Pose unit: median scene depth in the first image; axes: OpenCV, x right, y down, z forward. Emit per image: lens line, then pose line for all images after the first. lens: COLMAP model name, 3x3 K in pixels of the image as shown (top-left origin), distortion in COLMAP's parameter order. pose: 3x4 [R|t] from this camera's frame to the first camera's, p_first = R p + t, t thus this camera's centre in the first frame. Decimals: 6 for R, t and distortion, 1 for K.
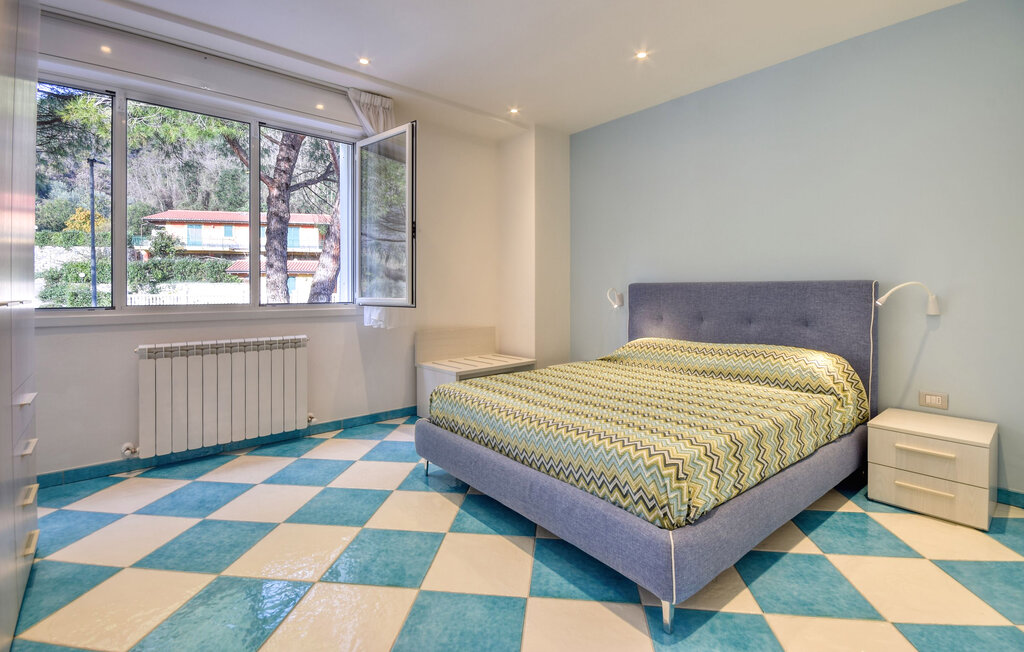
lens RADIAL K [[471.5, 0, 506.8], [0, 471.5, 288.4], [0, 0, 1]] dist [-0.002110, -0.001231]
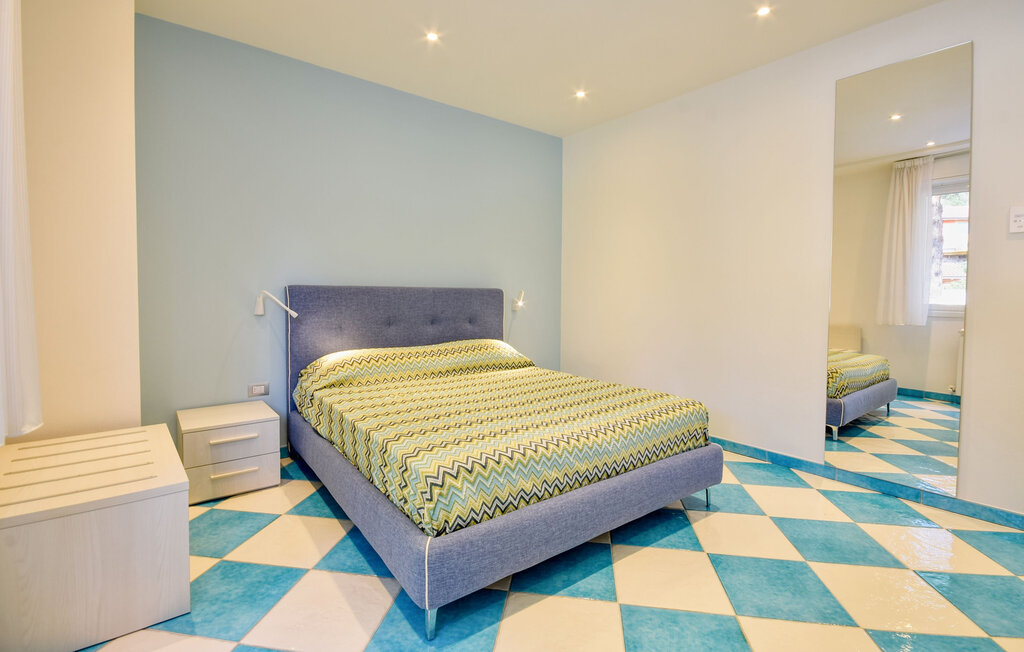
lens RADIAL K [[498.6, 0, 512.6], [0, 498.6, 308.3], [0, 0, 1]] dist [-0.000920, -0.000272]
pose [[-0.016812, -0.025971, 0.999521, -0.753558], [-0.009674, 0.999620, 0.025811, 0.003583], [-0.999812, -0.009235, -0.017057, 0.951370]]
